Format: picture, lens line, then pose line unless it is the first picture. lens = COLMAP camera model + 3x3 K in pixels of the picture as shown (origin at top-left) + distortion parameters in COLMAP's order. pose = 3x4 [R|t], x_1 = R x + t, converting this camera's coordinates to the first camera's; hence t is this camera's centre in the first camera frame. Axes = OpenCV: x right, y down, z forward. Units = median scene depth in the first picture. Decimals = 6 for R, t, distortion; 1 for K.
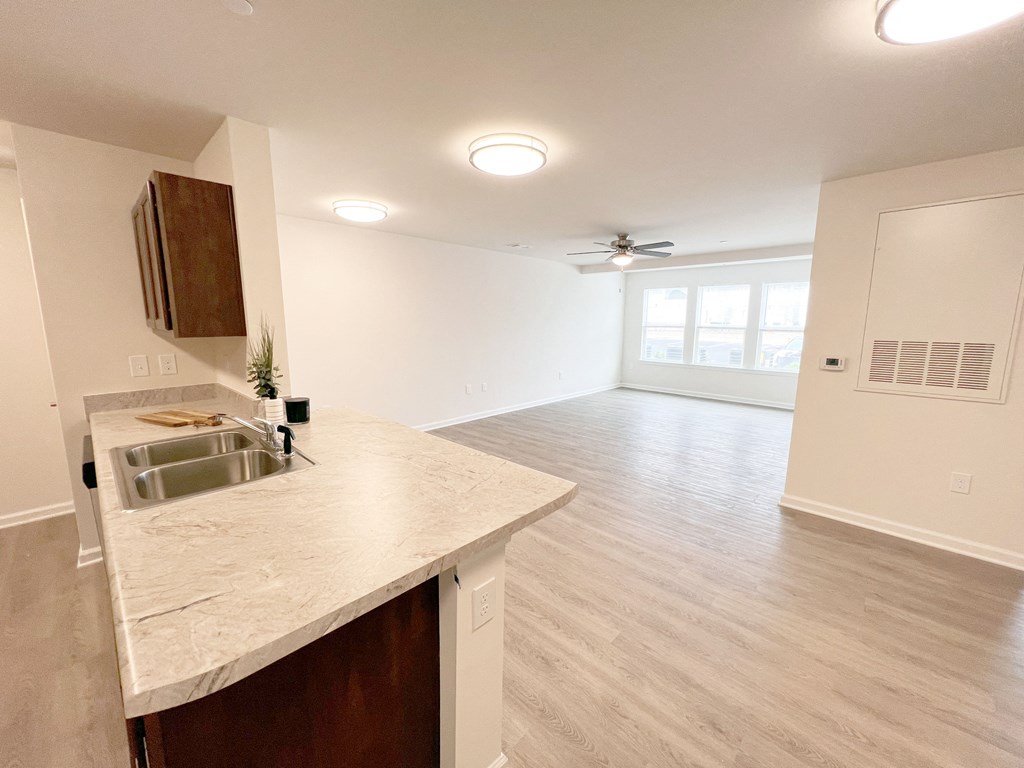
lens RADIAL K [[408.6, 0, 513.4], [0, 408.6, 384.2], [0, 0, 1]] dist [-0.002550, 0.000132]
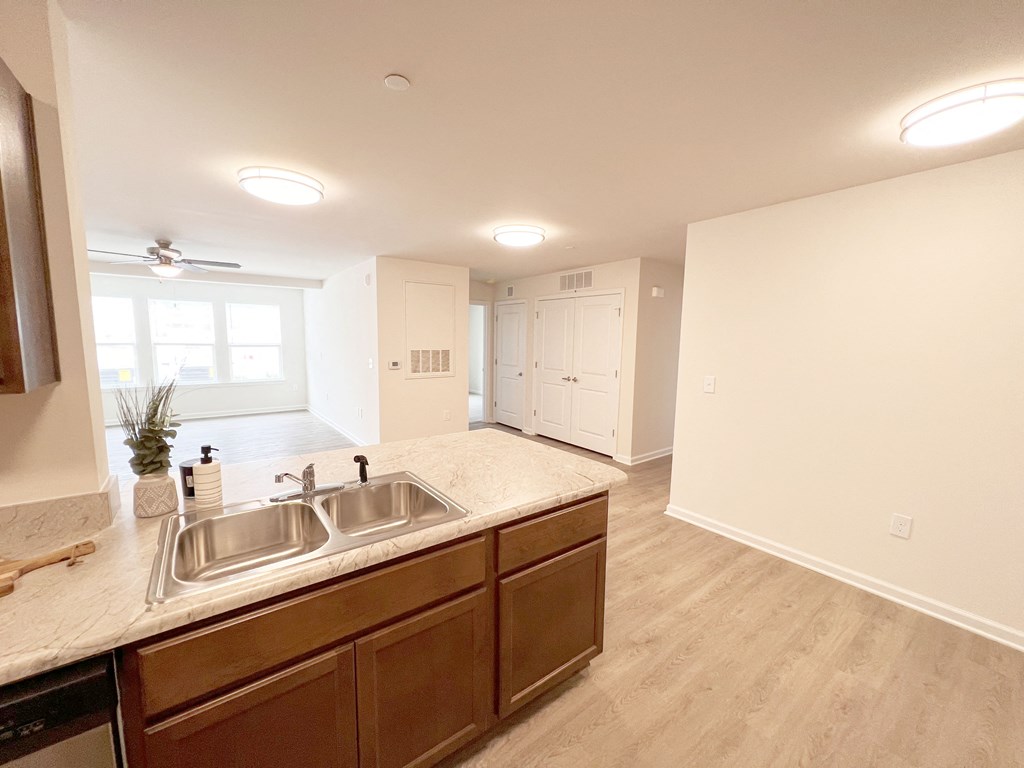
lens RADIAL K [[408.6, 0, 509.2], [0, 408.6, 385.7], [0, 0, 1]] dist [-0.002550, 0.000132]
pose [[0.167450, -0.117590, 0.978843, -0.919150], [0.144471, 0.985070, 0.093623, -0.065033], [-0.975238, 0.125737, 0.181938, 0.284519]]
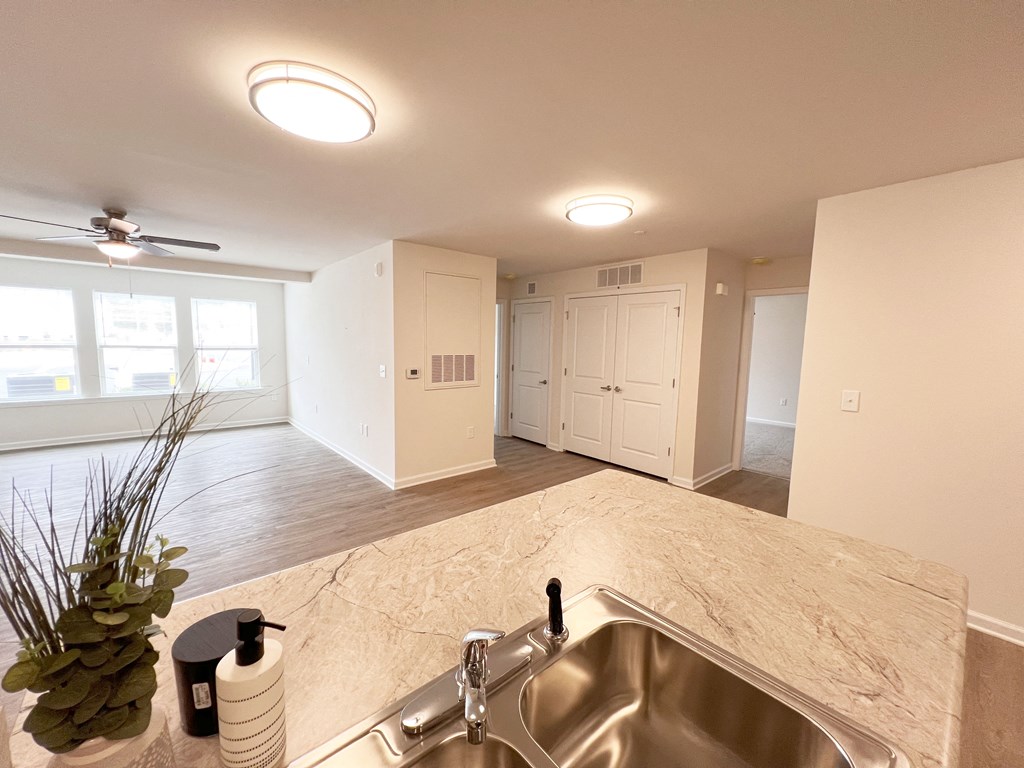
lens RADIAL K [[408.6, 0, 510.2], [0, 408.6, 385.4], [0, 0, 1]] dist [-0.002550, 0.000132]
pose [[0.095147, -0.110668, 0.989292, -0.647763], [0.141277, 0.985243, 0.096628, -0.113159], [-0.985387, 0.130570, 0.109378, 0.615196]]
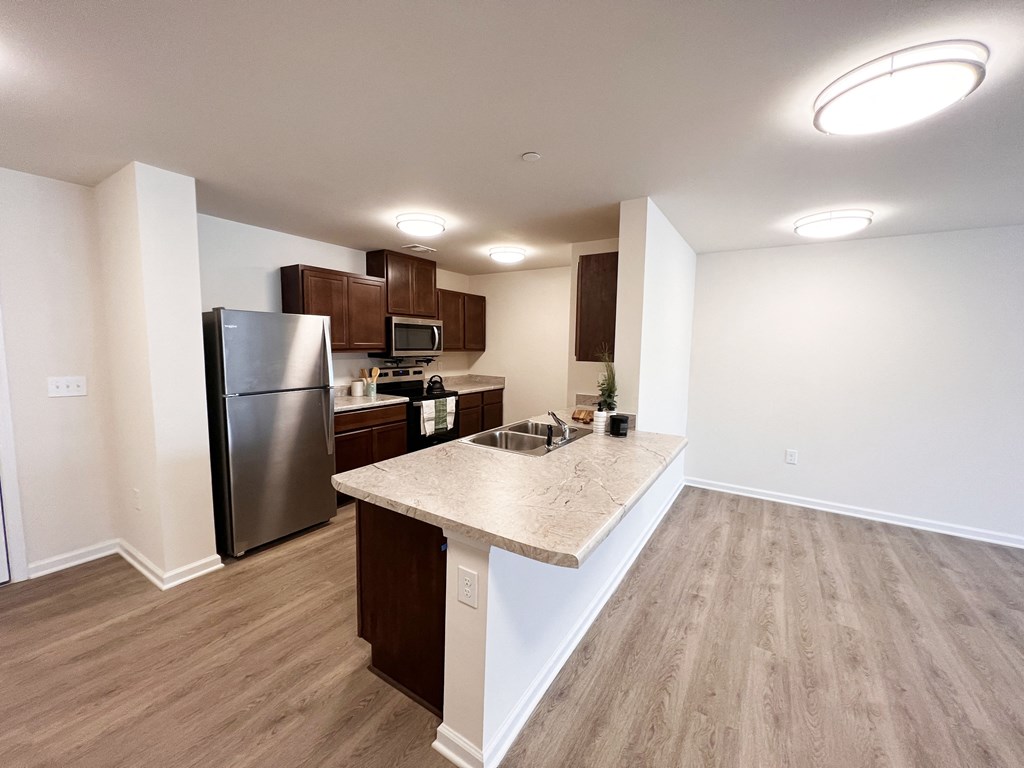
lens RADIAL K [[408.6, 0, 510.8], [0, 408.6, 384.0], [0, 0, 1]] dist [-0.002550, 0.000132]
pose [[0.187967, 0.093577, -0.977707, 0.481595], [-0.175847, 0.982573, 0.060236, -0.061854], [0.966305, 0.160605, 0.201146, 0.360269]]
